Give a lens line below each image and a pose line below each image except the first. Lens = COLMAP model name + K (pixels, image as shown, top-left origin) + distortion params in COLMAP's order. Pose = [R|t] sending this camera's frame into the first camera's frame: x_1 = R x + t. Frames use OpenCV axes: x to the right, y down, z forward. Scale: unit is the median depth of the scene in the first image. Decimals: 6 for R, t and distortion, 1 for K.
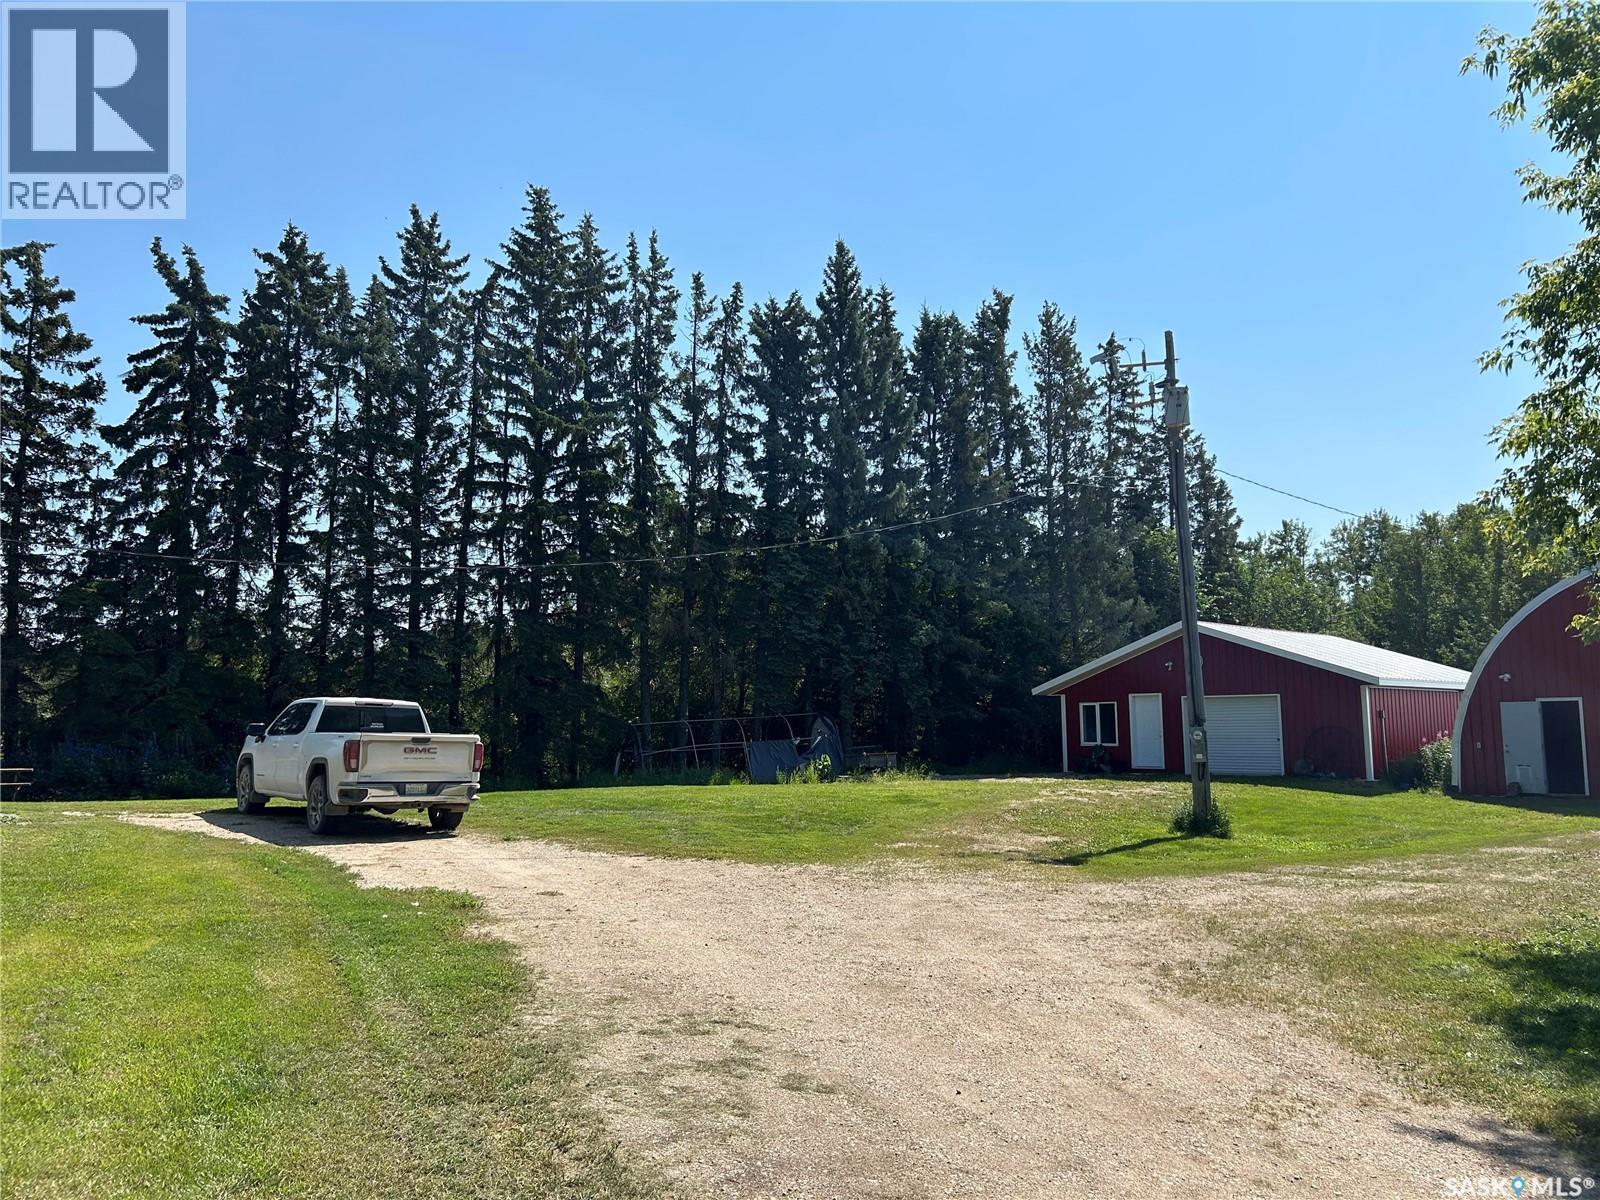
lens RADIAL K [[1189.4, 0, 829.7], [0, 1189.4, 608.4], [0, 0, 1]] dist [0.034737, -0.022444]
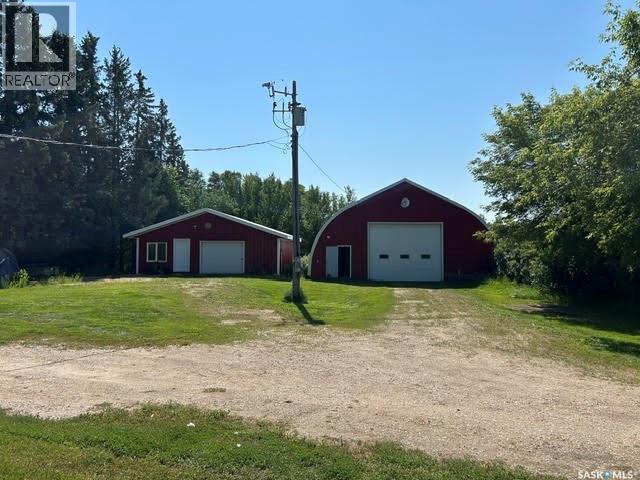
lens RADIAL K [[470.1, 0, 321.1], [0, 470.1, 249.0], [0, 0, 1]] dist [0.043187, -0.063174]
pose [[0.701154, 0.009490, 0.712946, -0.185180], [-0.078633, 0.994841, 0.064090, 0.012319], [-0.708660, -0.100998, 0.698284, 0.189267]]
